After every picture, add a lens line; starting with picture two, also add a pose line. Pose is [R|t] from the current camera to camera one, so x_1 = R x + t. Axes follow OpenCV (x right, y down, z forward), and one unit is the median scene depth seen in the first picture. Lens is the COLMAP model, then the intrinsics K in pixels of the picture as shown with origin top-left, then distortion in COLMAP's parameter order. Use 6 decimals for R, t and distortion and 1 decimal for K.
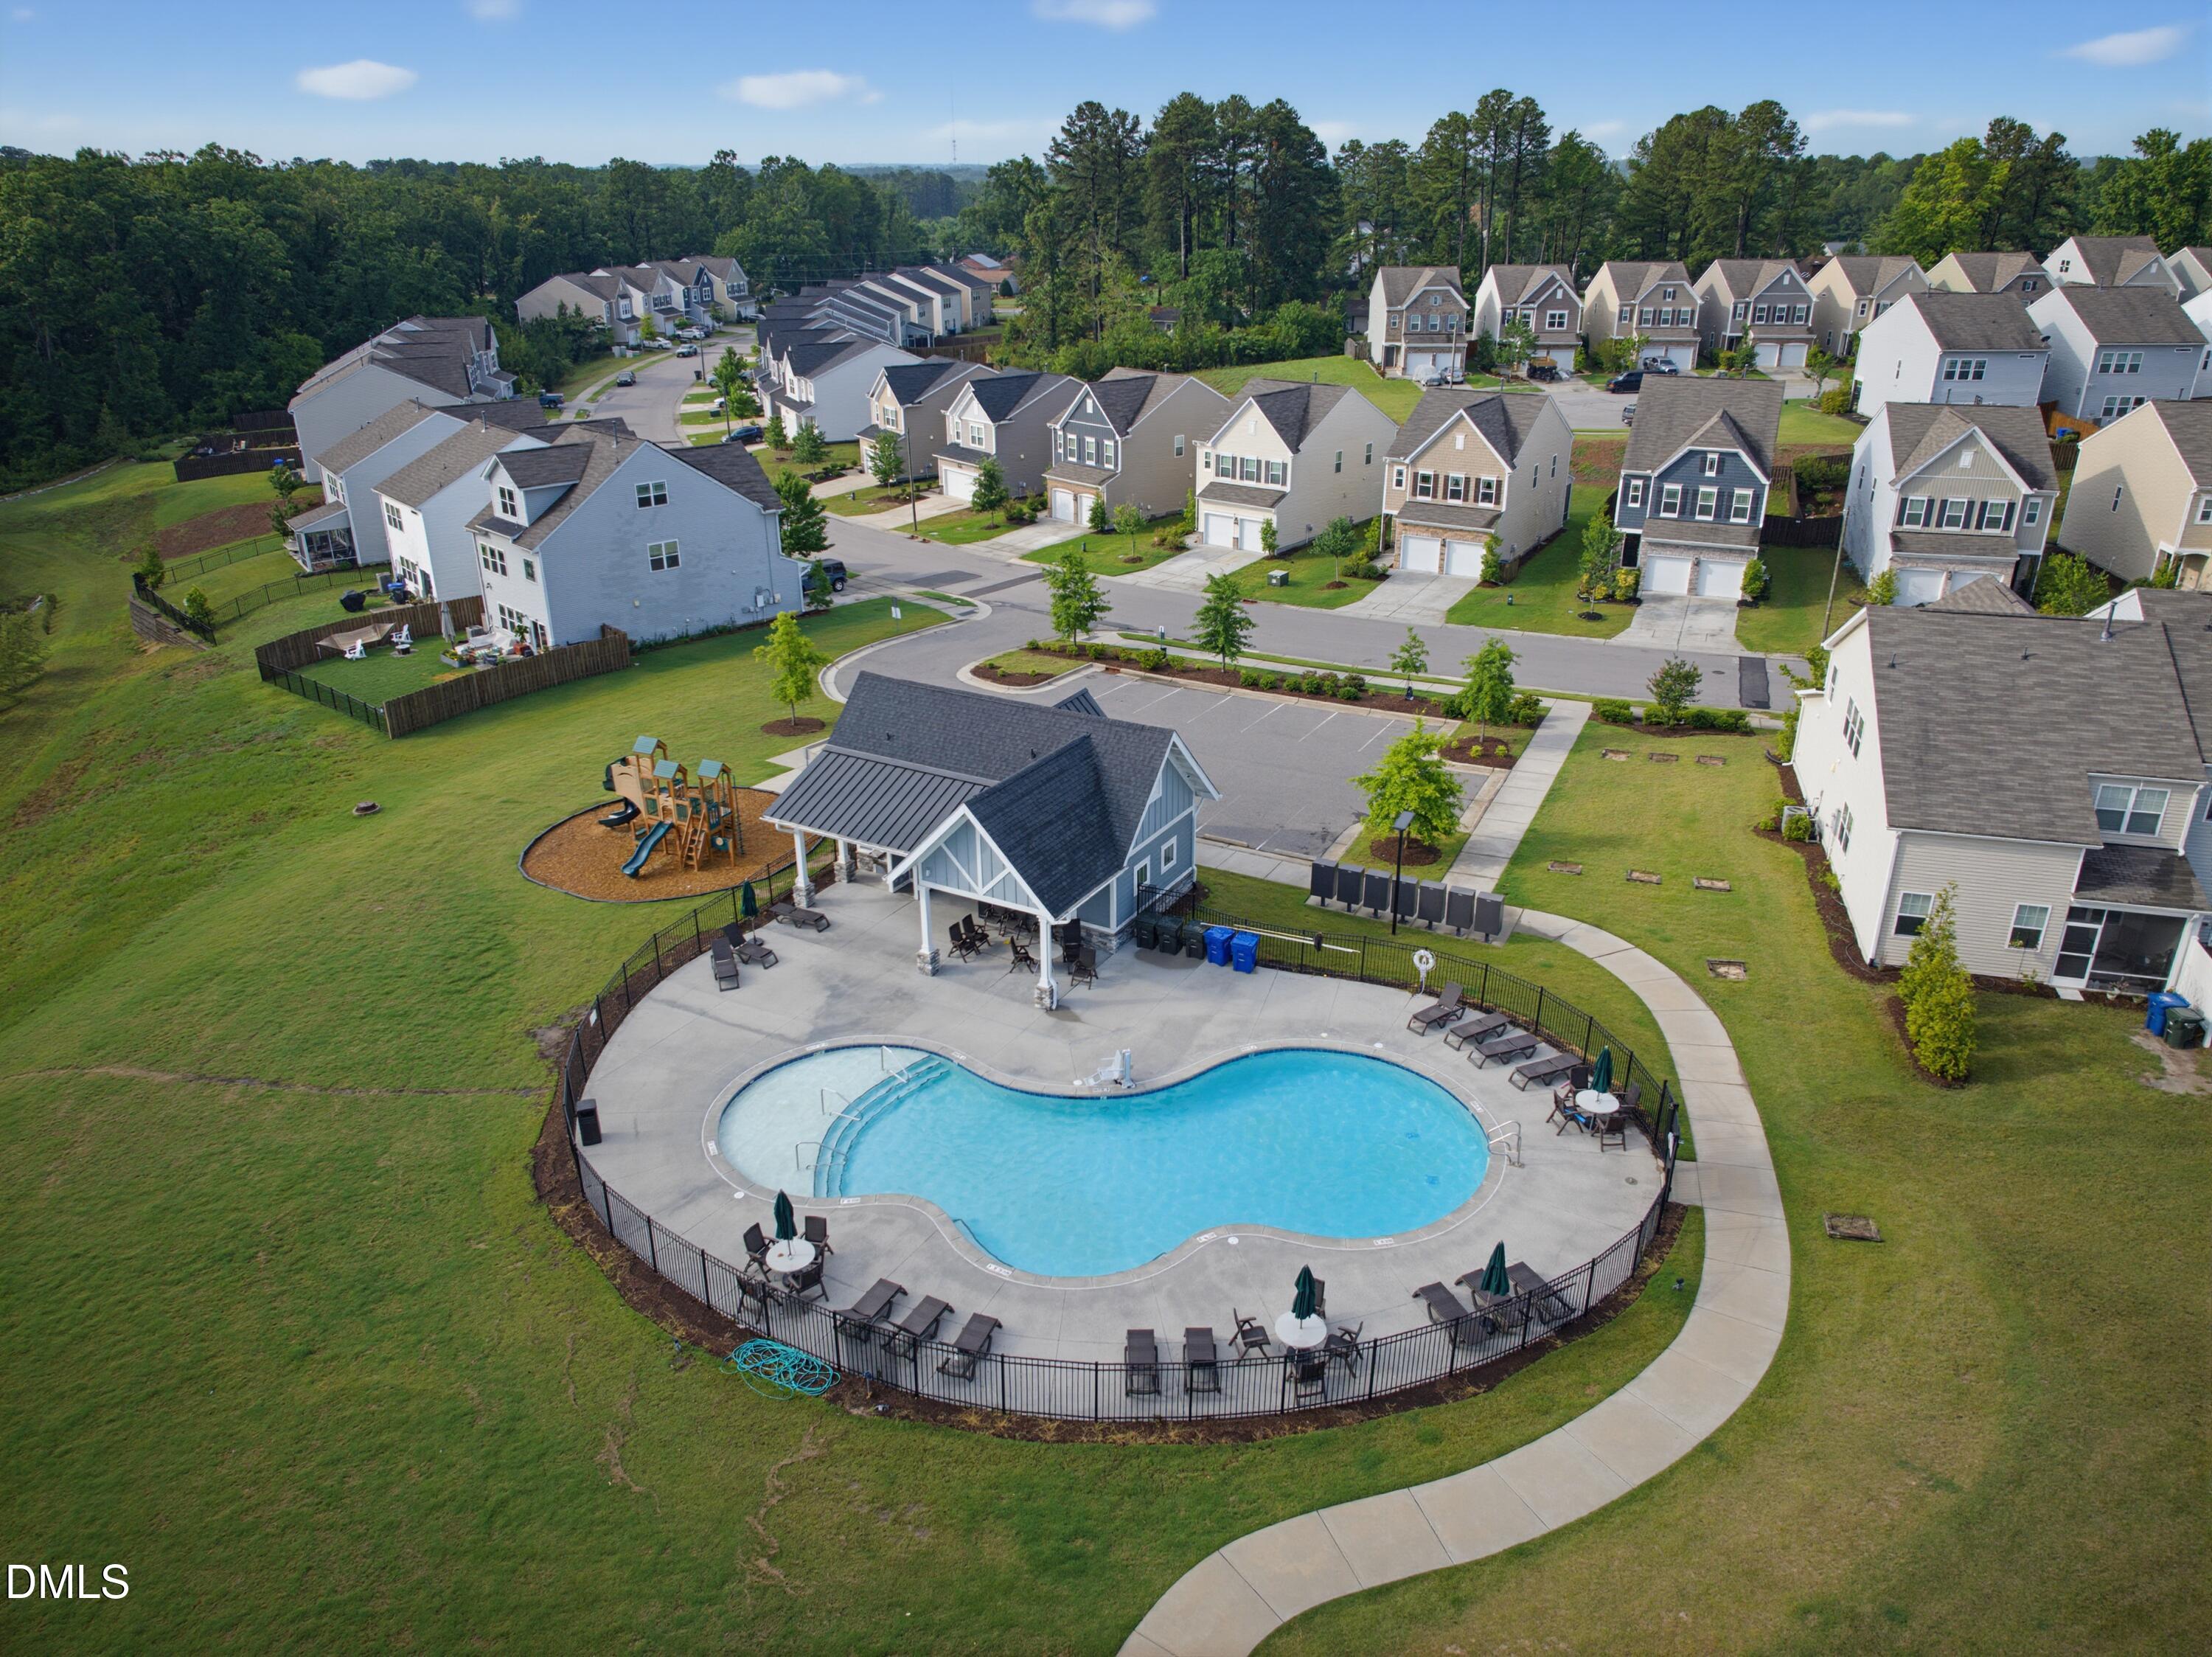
lens RADIAL K [[1560.3, 0, 1106.0], [0, 1560.3, 828.5], [0, 0, 1]] dist [-0.001014, -0.000902]
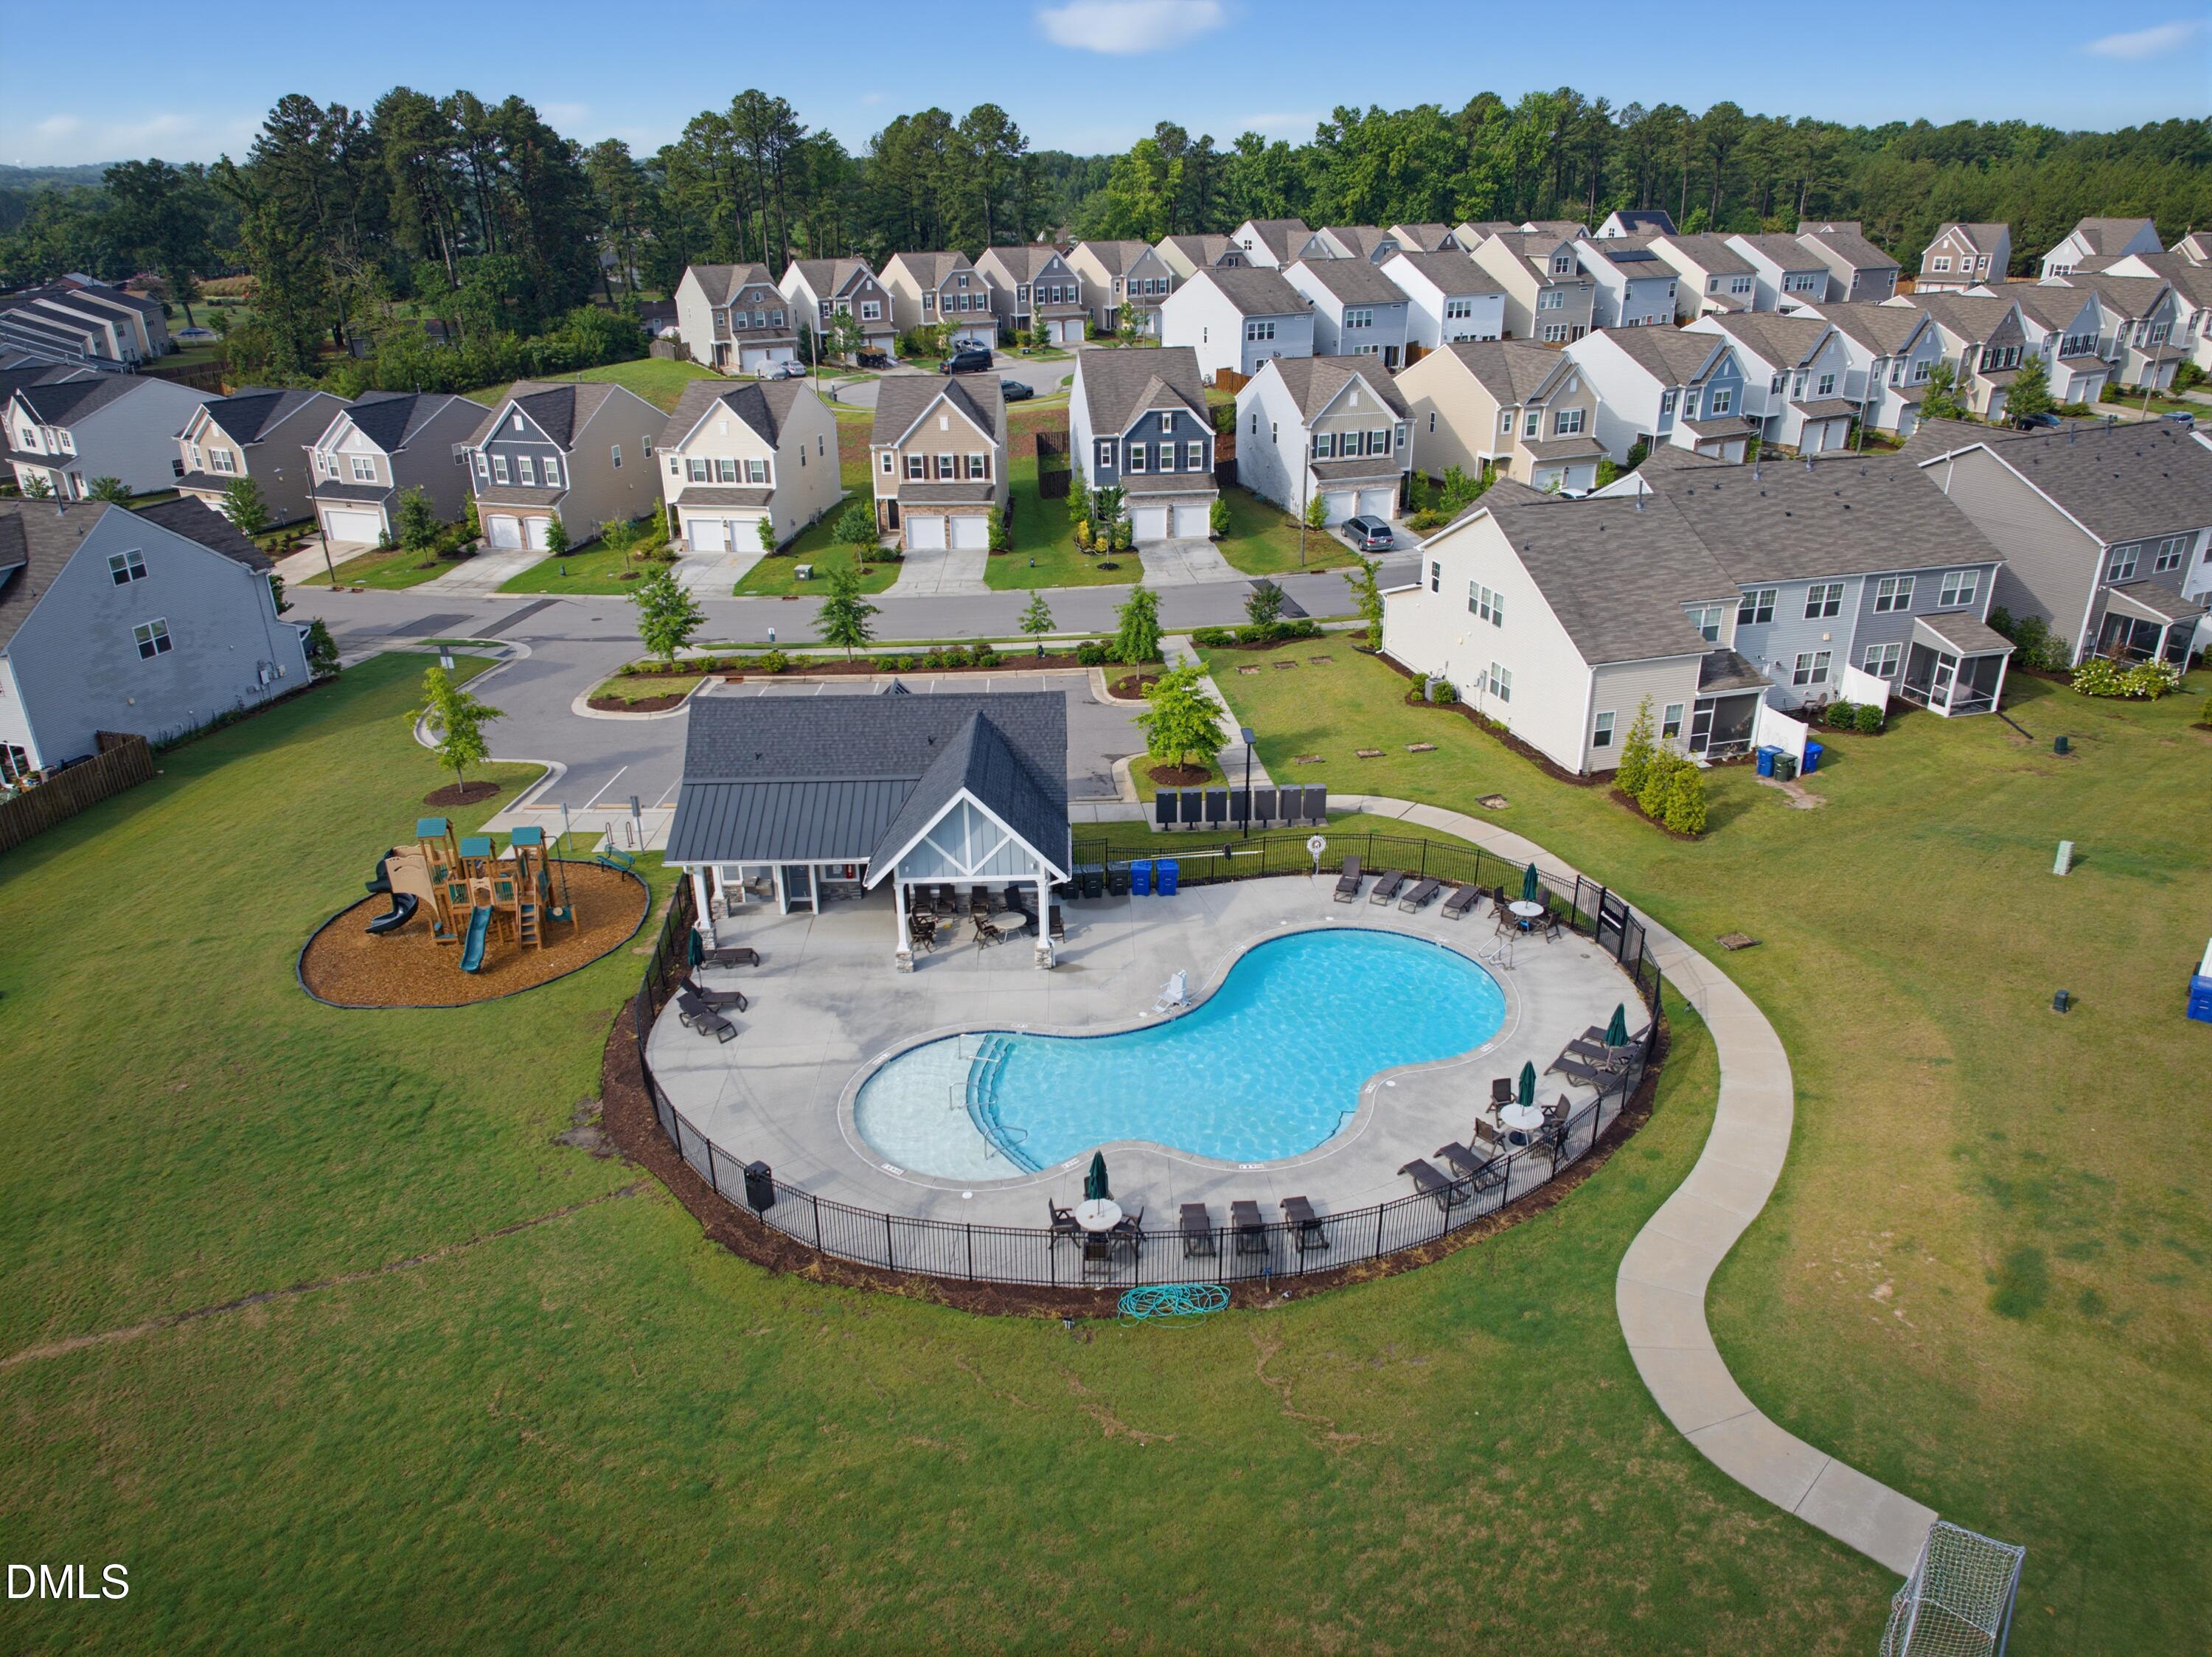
lens RADIAL K [[1571.4, 0, 1106.0], [0, 1571.4, 828.5], [0, 0, 1]] dist [0.016051, -0.036092]
pose [[0.843317, -0.211876, 0.493887, -0.265176], [0.213079, 0.975505, 0.054655, -0.013175], [-0.493370, 0.059145, 0.867807, 0.030253]]
